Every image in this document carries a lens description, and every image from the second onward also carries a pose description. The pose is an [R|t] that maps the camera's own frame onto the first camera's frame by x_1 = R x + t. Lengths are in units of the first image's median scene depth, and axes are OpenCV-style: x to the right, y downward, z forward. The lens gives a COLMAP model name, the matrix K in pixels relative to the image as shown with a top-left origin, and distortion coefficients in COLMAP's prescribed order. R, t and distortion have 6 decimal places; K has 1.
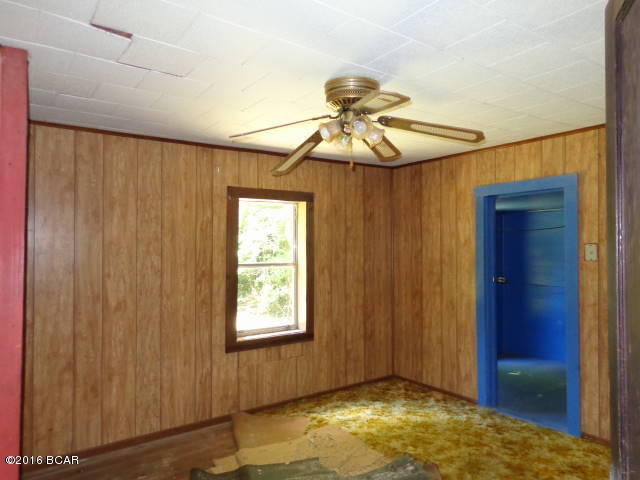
lens RADIAL K [[450.9, 0, 323.9], [0, 450.9, 239.8], [0, 0, 1]] dist [0.004224, 0.007098]
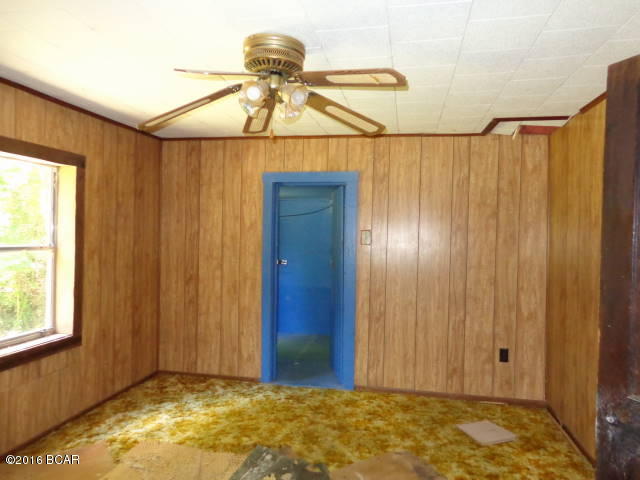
lens RADIAL K [[450.9, 0, 307.8], [0, 450.9, 238.4], [0, 0, 1]] dist [0.004224, 0.007098]
pose [[0.729507, 0.012814, 0.683853, -0.277327], [-0.034802, 0.999225, 0.018402, 0.010111], [-0.683087, -0.037223, 0.729388, 0.168997]]
